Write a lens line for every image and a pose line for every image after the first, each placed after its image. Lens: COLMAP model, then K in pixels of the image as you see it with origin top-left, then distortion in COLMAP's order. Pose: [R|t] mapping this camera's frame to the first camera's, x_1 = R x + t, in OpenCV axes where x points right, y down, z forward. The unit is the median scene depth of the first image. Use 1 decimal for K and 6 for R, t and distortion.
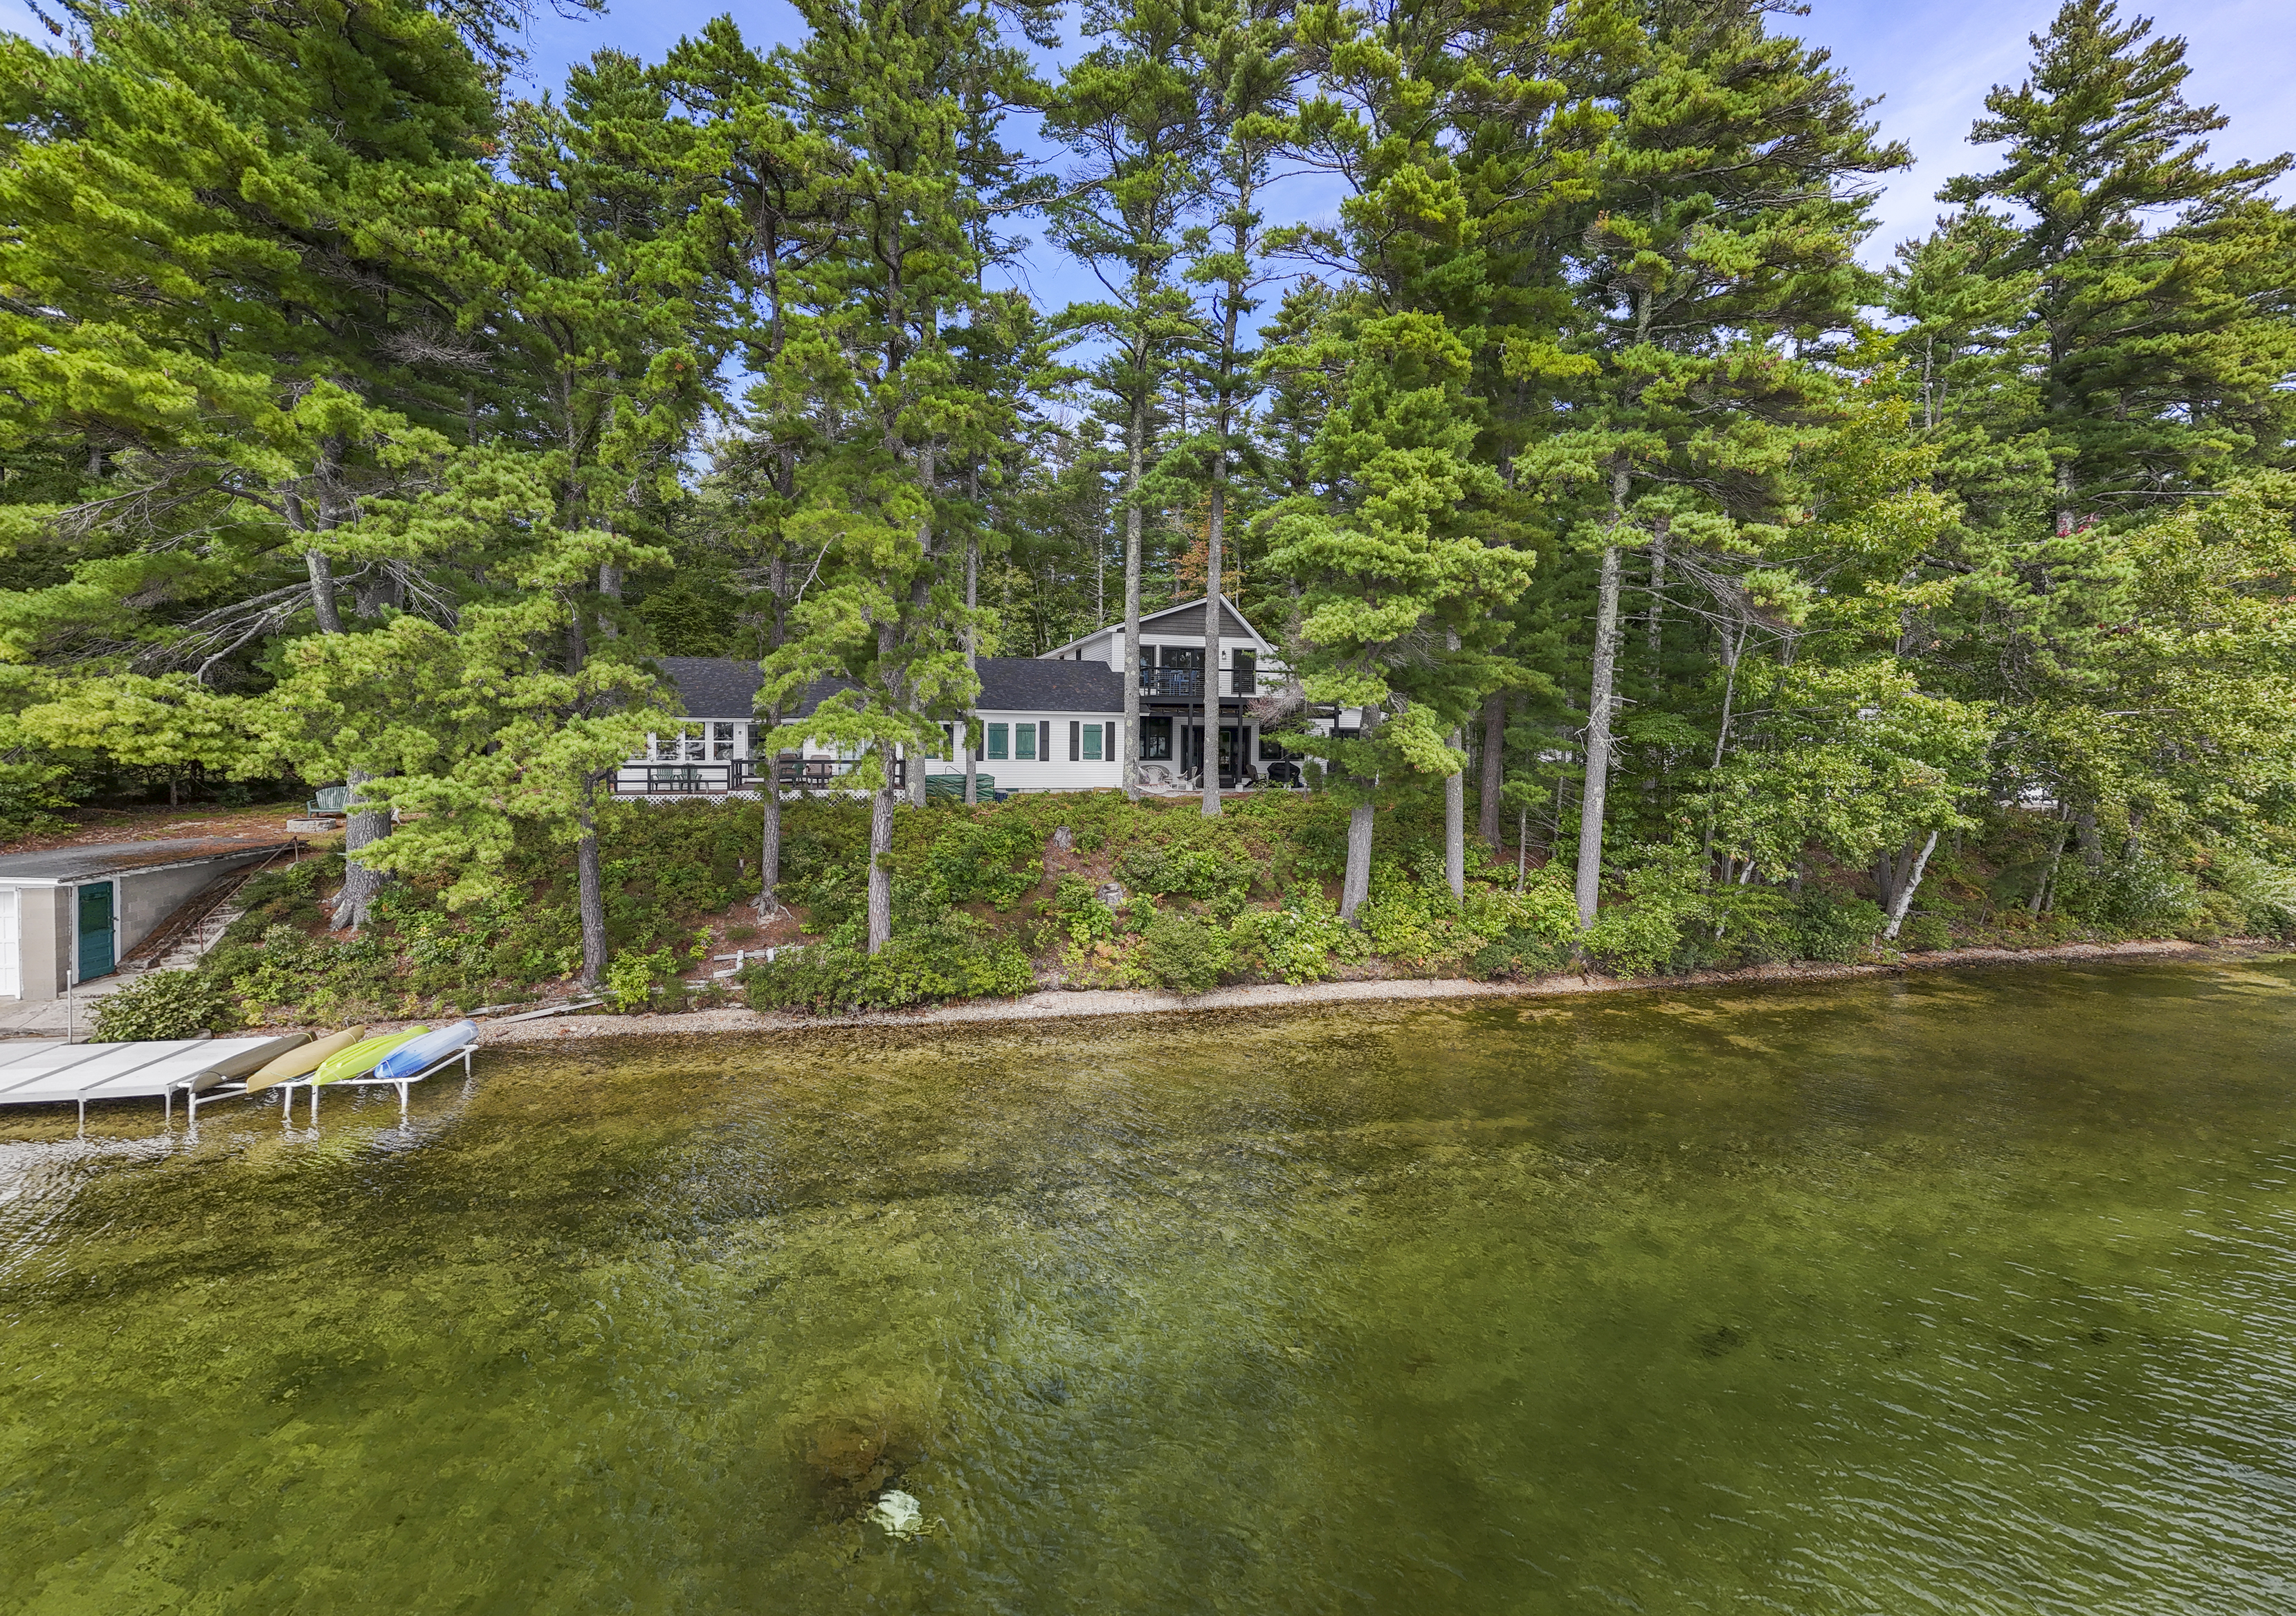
lens RADIAL K [[1656.3, 0, 1147.2], [0, 1656.3, 806.9], [0, 0, 1]] dist [0.008823, 0.002603]
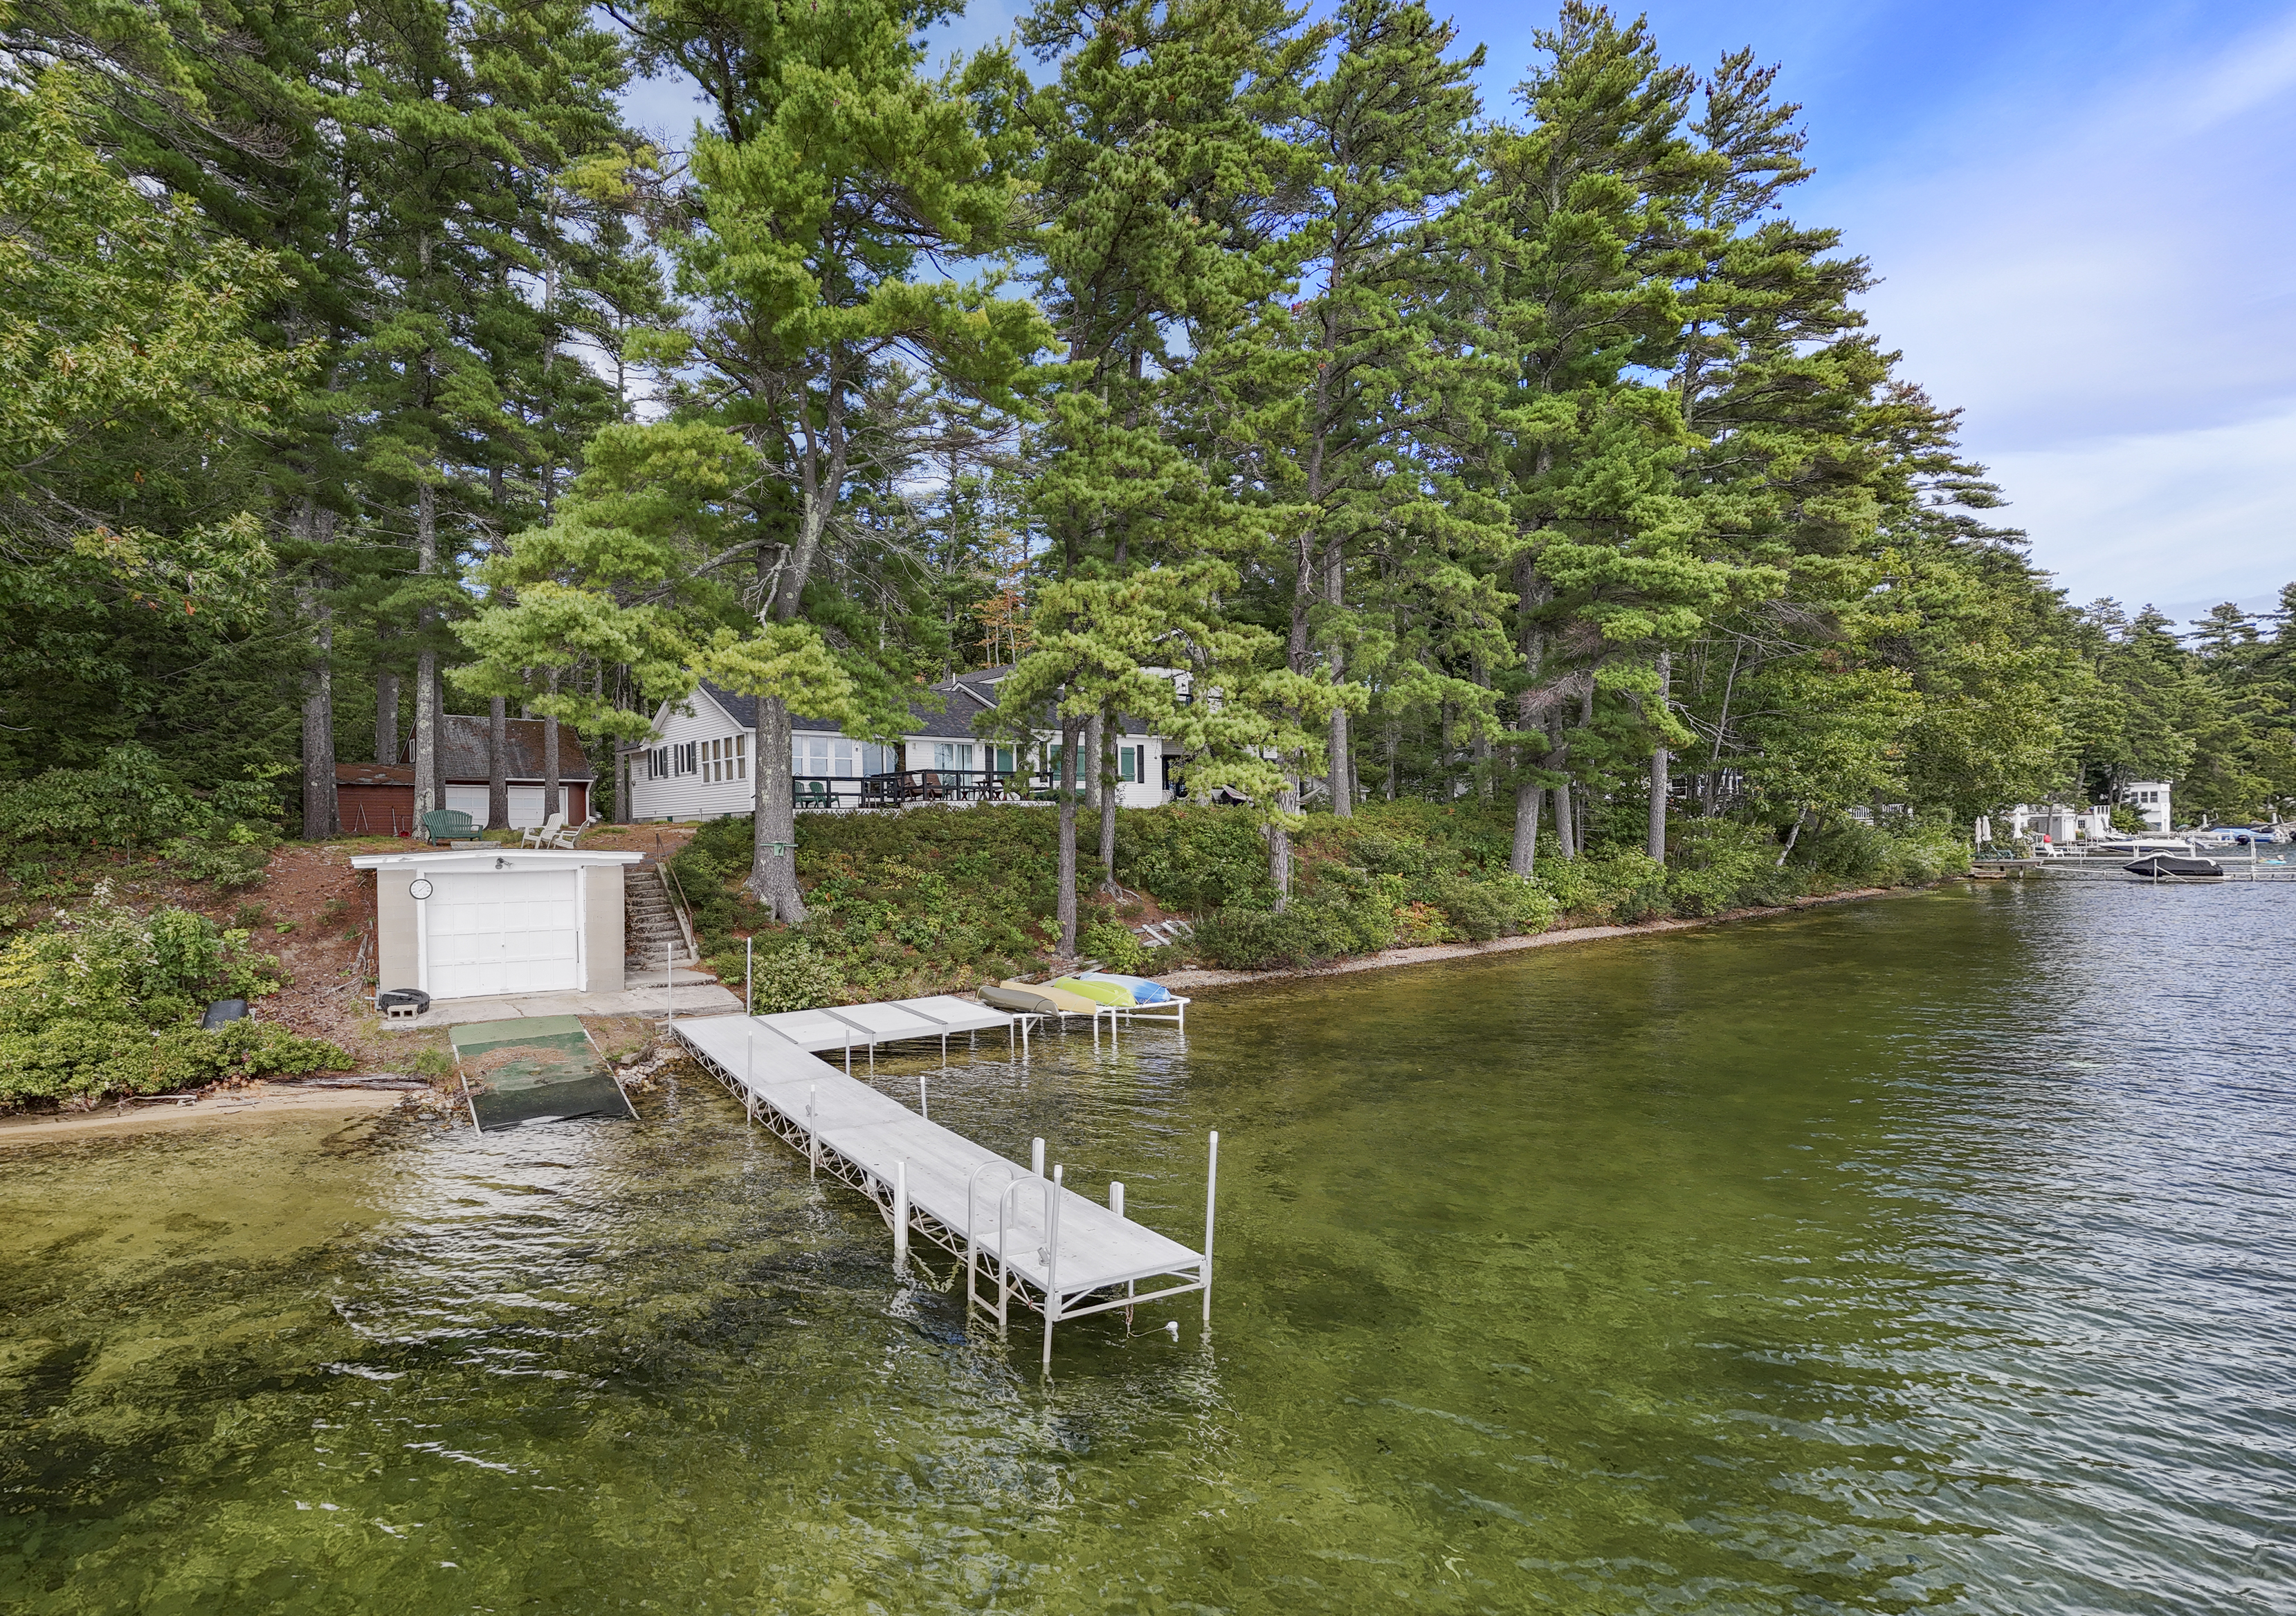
lens RADIAL K [[1656.3, 0, 1146.2], [0, 1656.3, 810.1], [0, 0, 1]] dist [0.008823, 0.002603]
pose [[0.903033, -0.019028, 0.429149, -0.756739], [0.054520, 0.996016, -0.070560, 0.095737], [-0.426097, 0.087115, 0.900473, 0.046459]]
